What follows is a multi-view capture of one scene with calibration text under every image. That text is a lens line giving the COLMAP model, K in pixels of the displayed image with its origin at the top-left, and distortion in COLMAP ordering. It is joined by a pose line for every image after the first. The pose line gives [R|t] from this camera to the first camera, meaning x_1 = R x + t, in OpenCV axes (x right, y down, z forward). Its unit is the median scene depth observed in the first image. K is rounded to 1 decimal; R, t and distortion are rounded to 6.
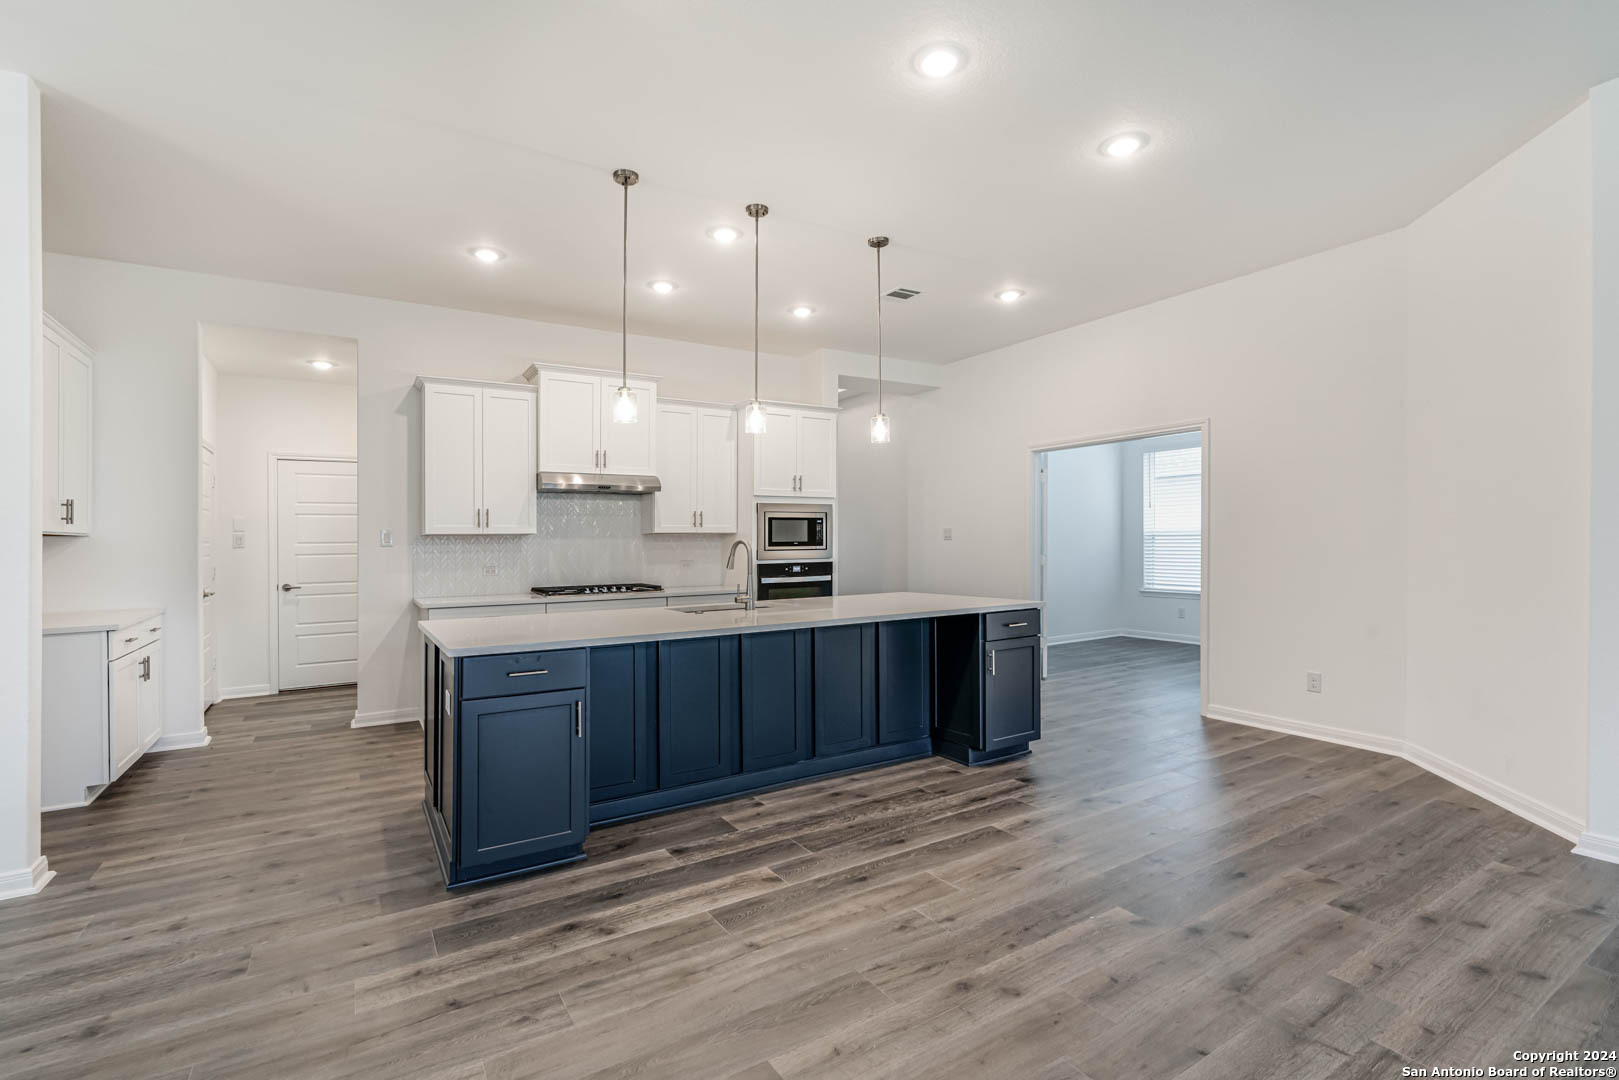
lens RADIAL K [[740.8, 0, 807.1], [0, 740.8, 537.4], [0, 0, 1]] dist [-0.011352, 0.005346]
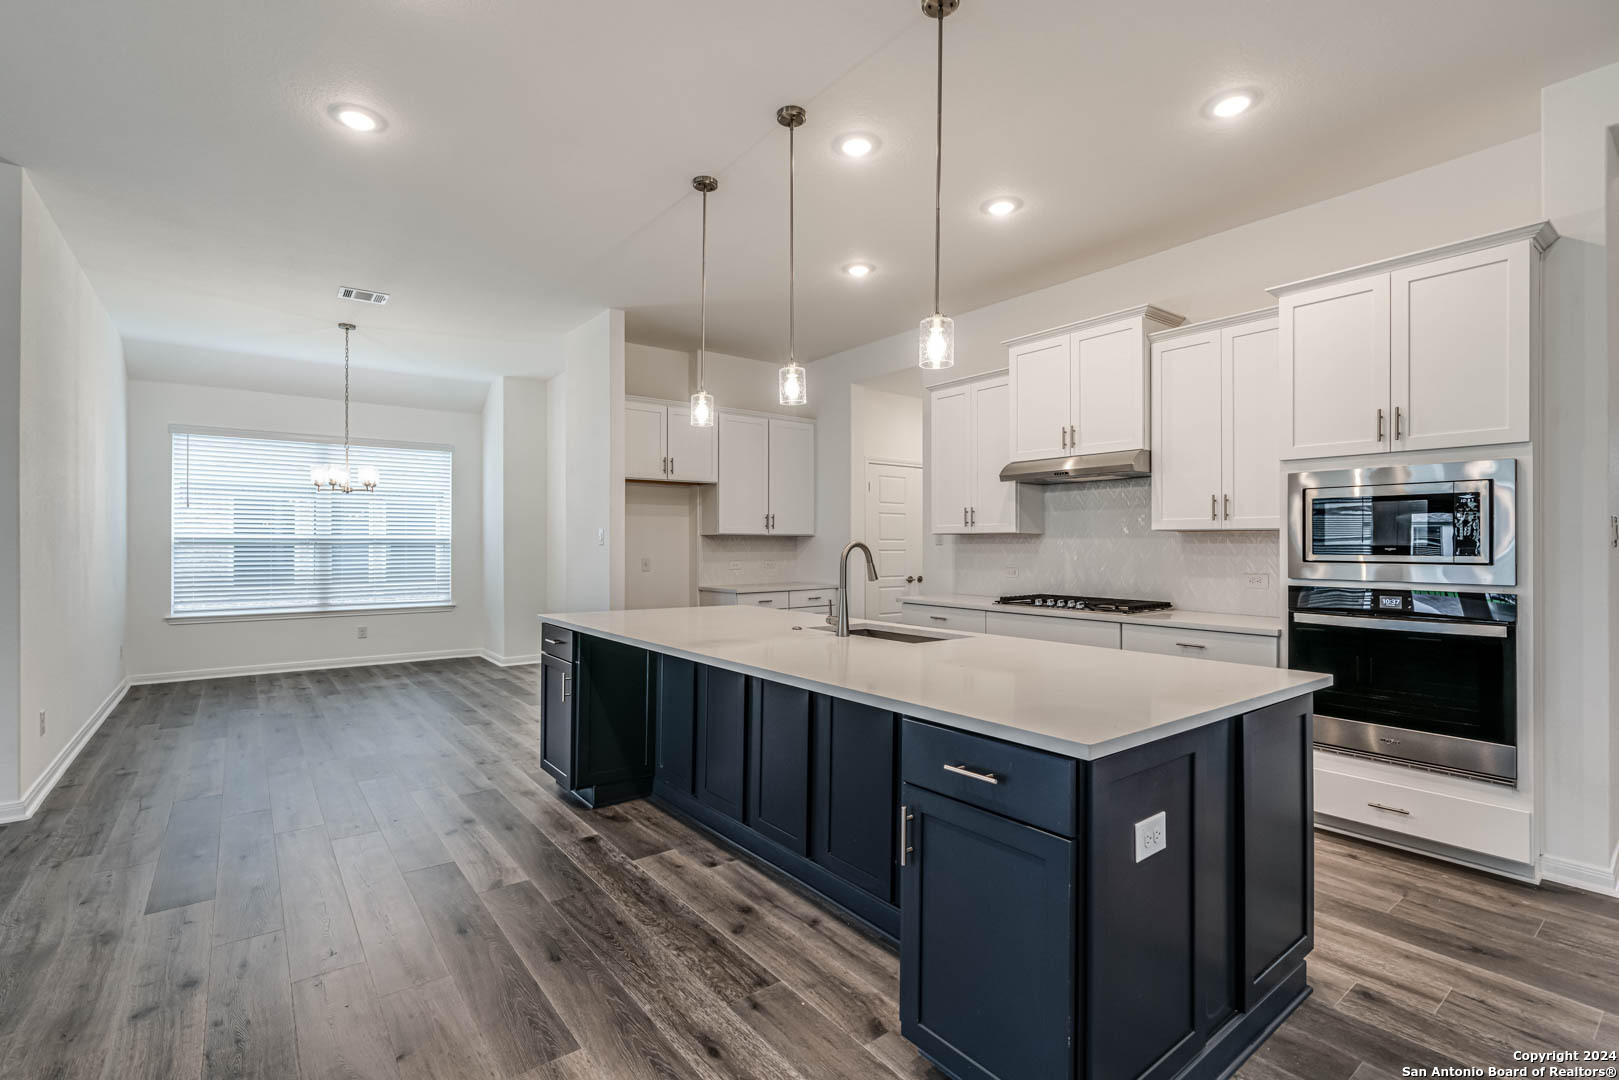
lens RADIAL K [[740.8, 0, 797.8], [0, 740.8, 530.2], [0, 0, 1]] dist [-0.011352, 0.005346]
pose [[0.086819, -0.007885, -0.996193, 0.528460], [0.001983, 0.999968, -0.007742, -0.001772], [0.996222, -0.001303, 0.086832, 0.711707]]
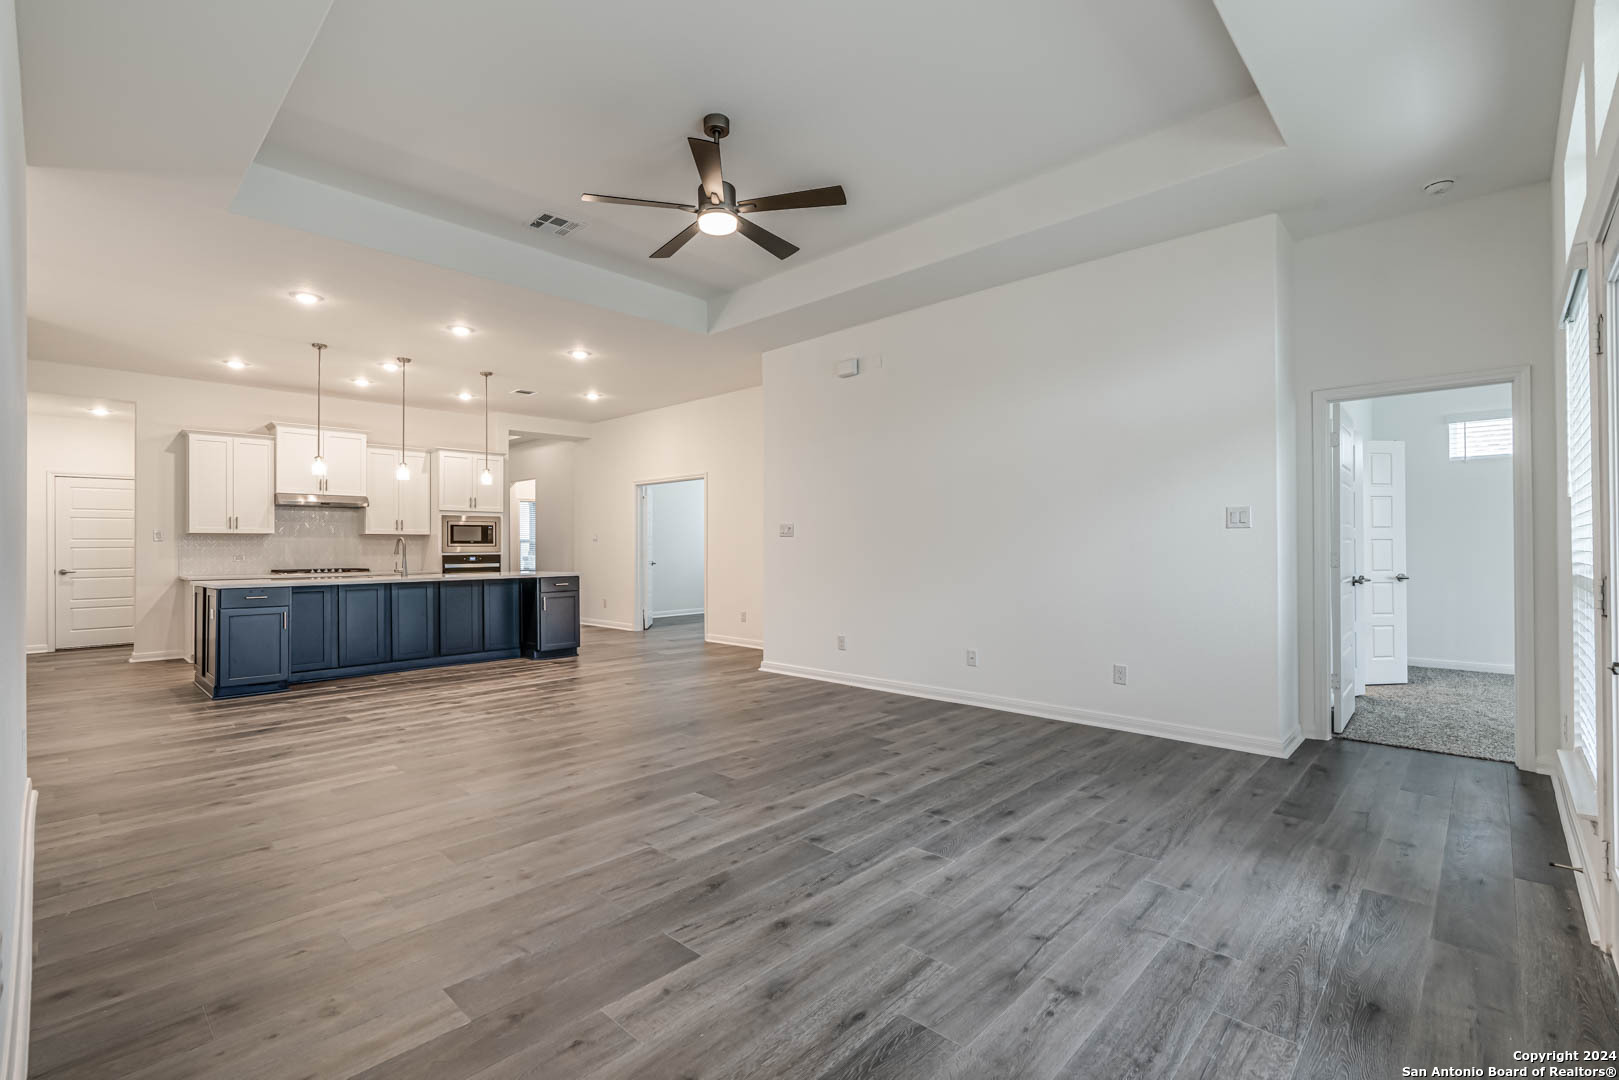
lens RADIAL K [[740.8, 0, 809.9], [0, 740.8, 545.1], [0, 0, 1]] dist [-0.011352, 0.005346]
pose [[0.968955, 0.006114, 0.247161, 0.347052], [-0.006555, 0.999978, 0.000961, 0.010432], [-0.247150, -0.002551, 0.968974, -0.786010]]
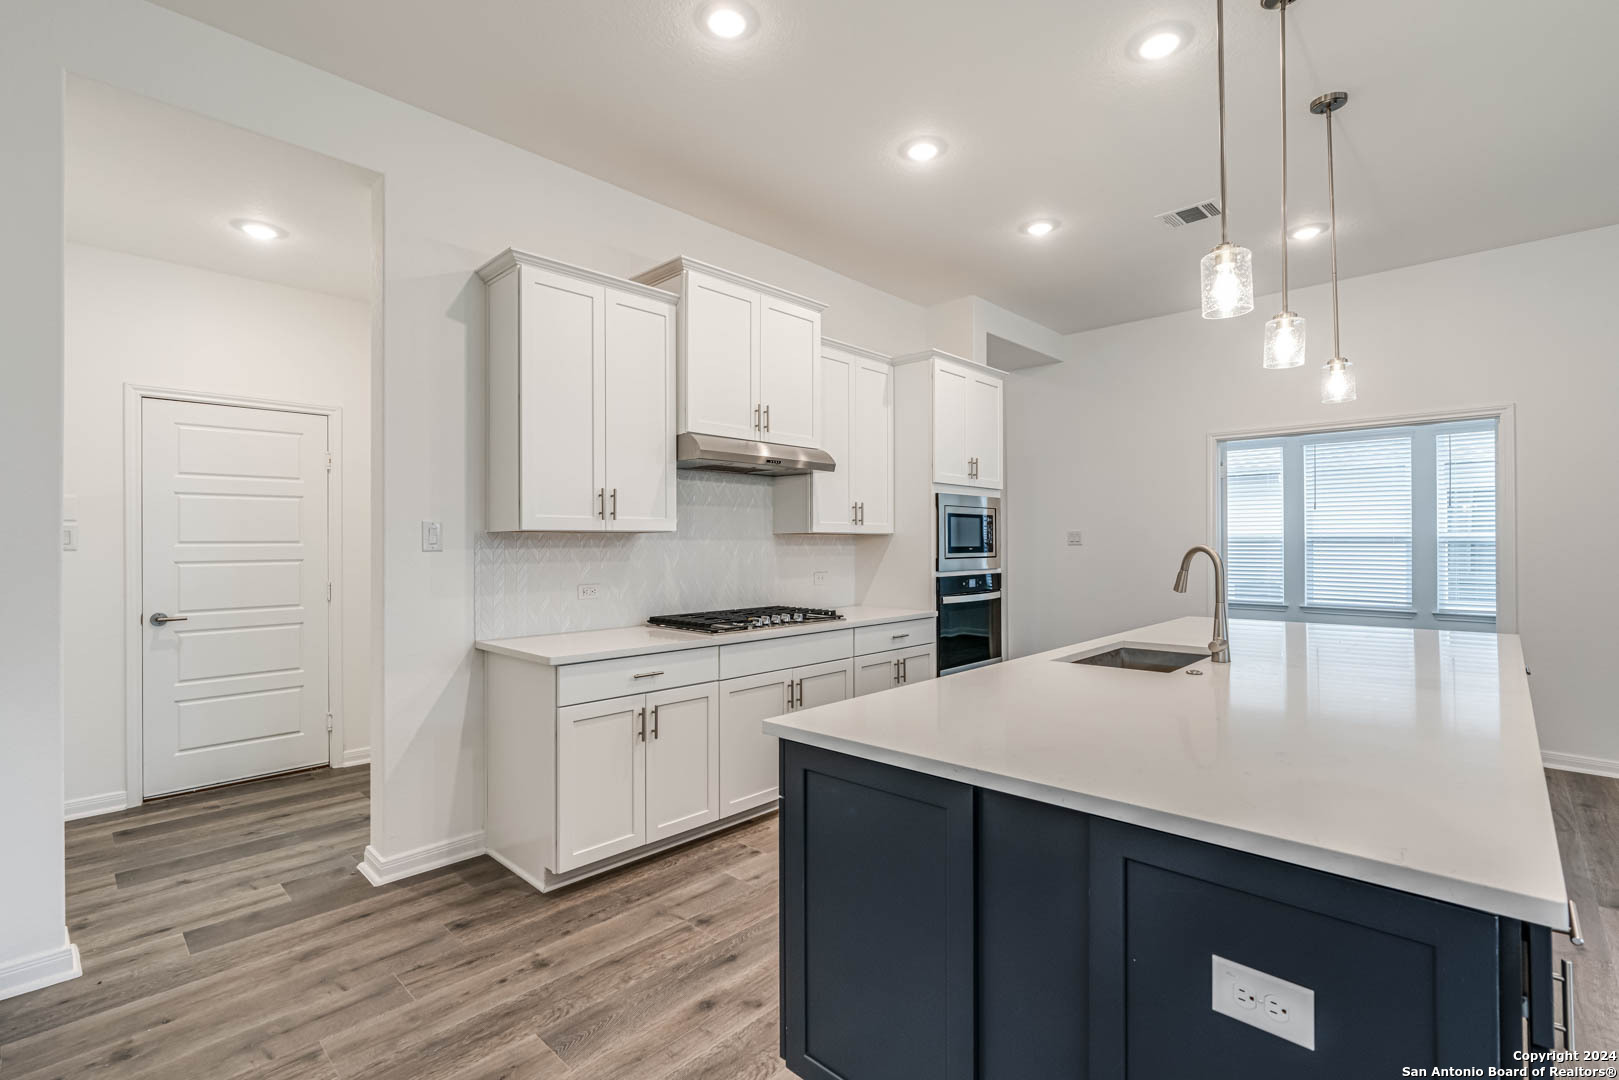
lens RADIAL K [[740.8, 0, 800.2], [0, 740.8, 537.5], [0, 0, 1]] dist [-0.011352, 0.005346]
pose [[0.970467, 0.010541, 0.241003, -0.444132], [-0.009345, 0.999938, -0.006107, 0.003063], [-0.241052, 0.003675, 0.970505, 0.395169]]
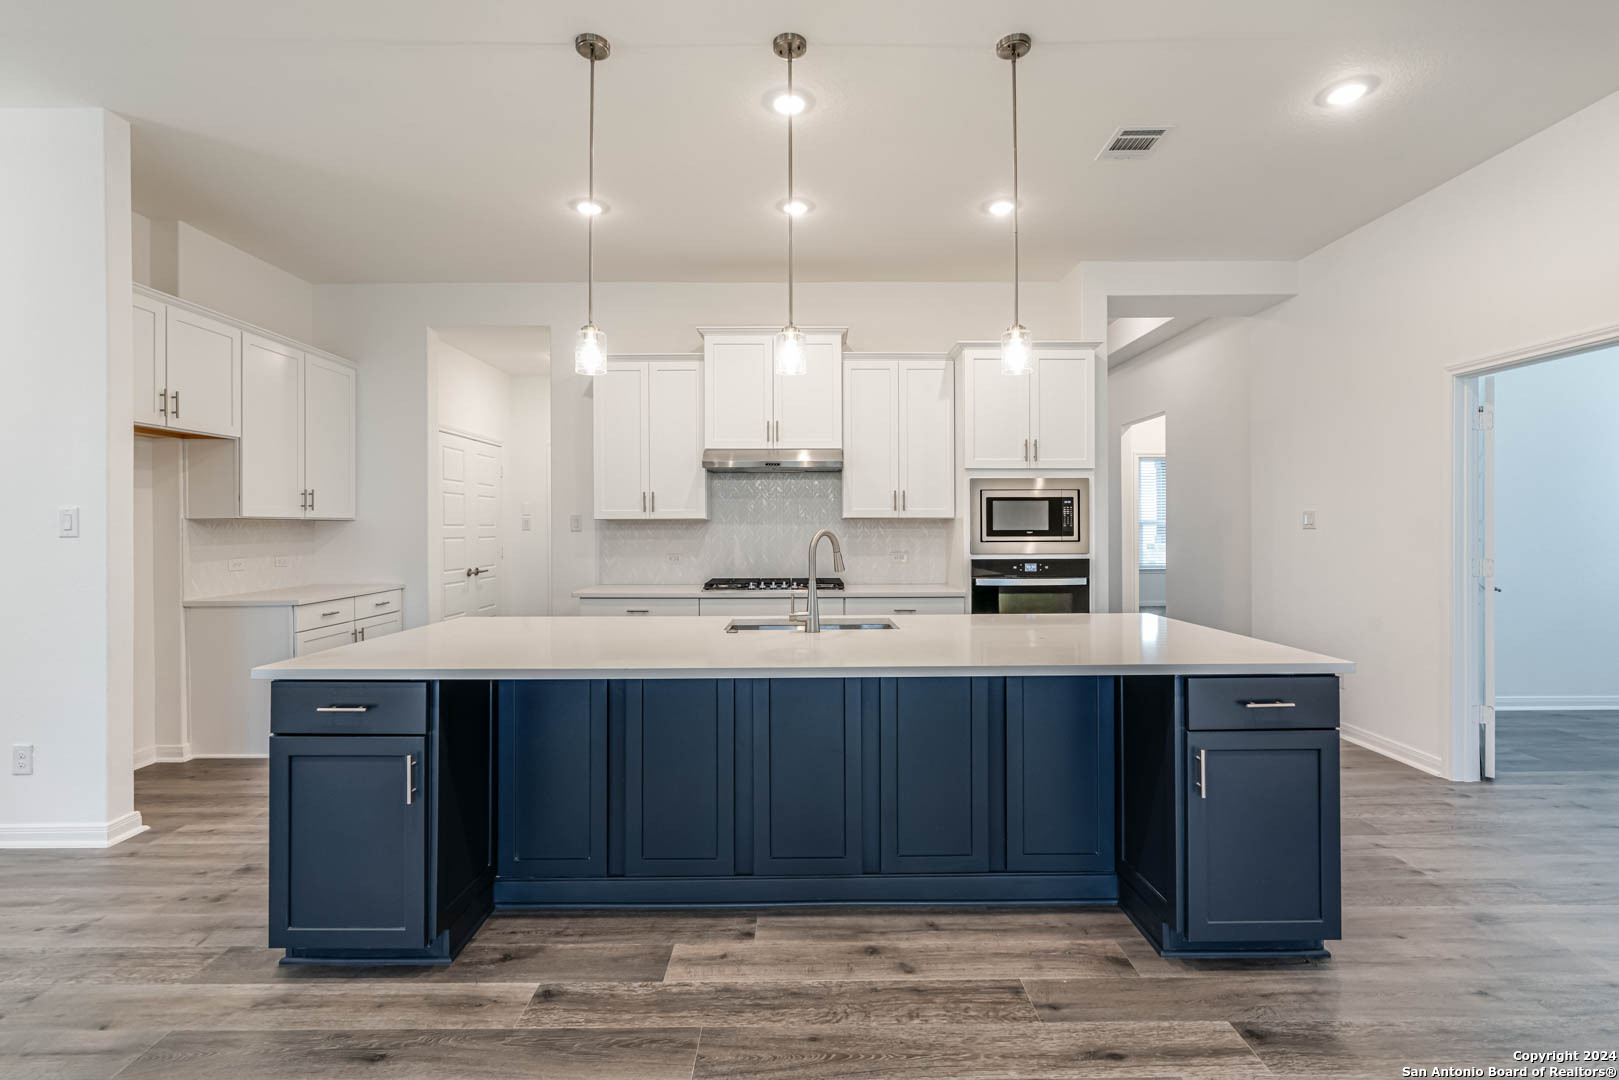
lens RADIAL K [[740.8, 0, 809.1], [0, 740.8, 514.0], [0, 0, 1]] dist [-0.011352, 0.005346]
pose [[0.850337, -0.000131, -0.526239, 0.226971], [-0.003111, 0.999981, -0.005275, -0.006851], [0.526230, 0.006123, 0.850320, 0.326099]]
